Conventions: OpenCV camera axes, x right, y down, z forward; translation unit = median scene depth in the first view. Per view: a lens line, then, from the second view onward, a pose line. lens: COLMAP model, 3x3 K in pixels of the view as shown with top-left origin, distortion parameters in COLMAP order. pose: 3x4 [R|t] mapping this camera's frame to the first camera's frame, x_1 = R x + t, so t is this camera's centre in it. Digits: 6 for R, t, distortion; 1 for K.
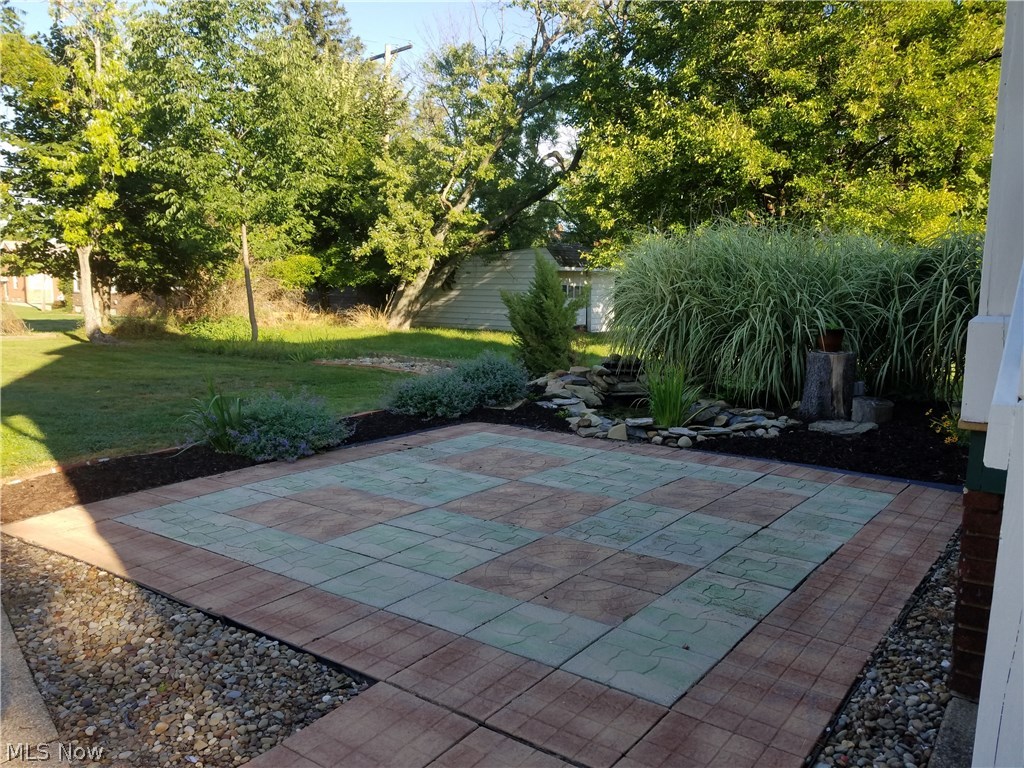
lens RADIAL K [[802.9, 0, 507.7], [0, 802.9, 385.3], [0, 0, 1]] dist [0.003276, 0.001070]
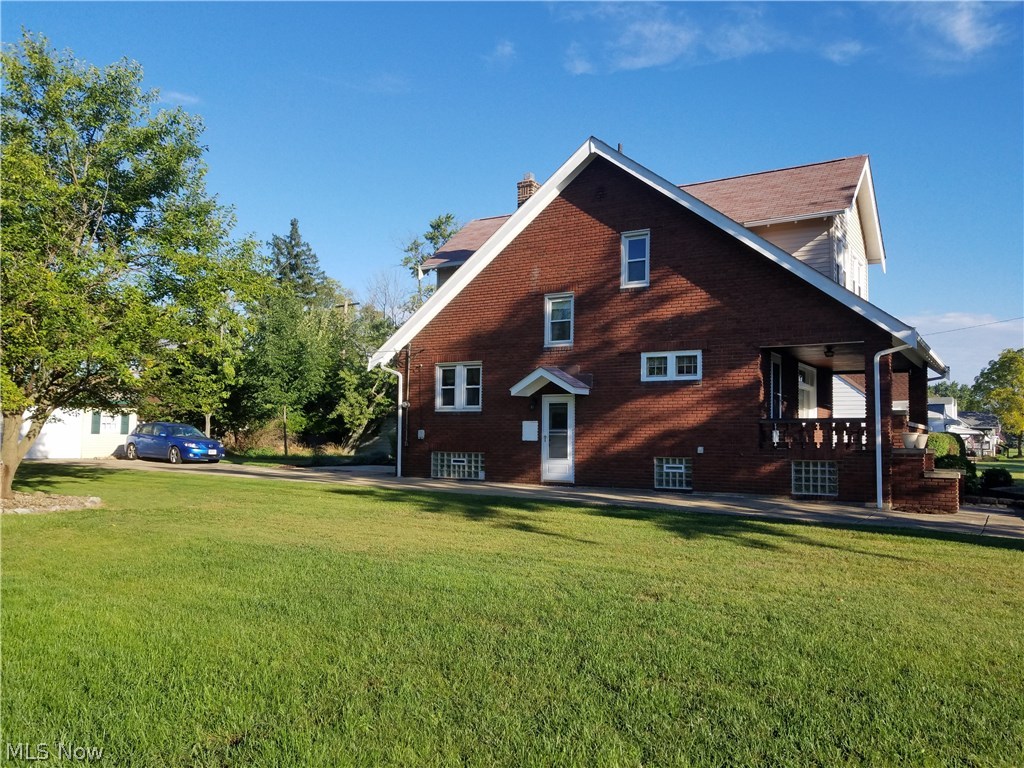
lens RADIAL K [[802.9, 0, 514.4], [0, 802.9, 387.2], [0, 0, 1]] dist [0.003276, 0.001070]
pose [[0.996430, 0.013685, 0.083302, 0.112223], [0.001870, 0.982953, -0.183846, 0.140624], [-0.084398, 0.183345, 0.979419, -1.071348]]
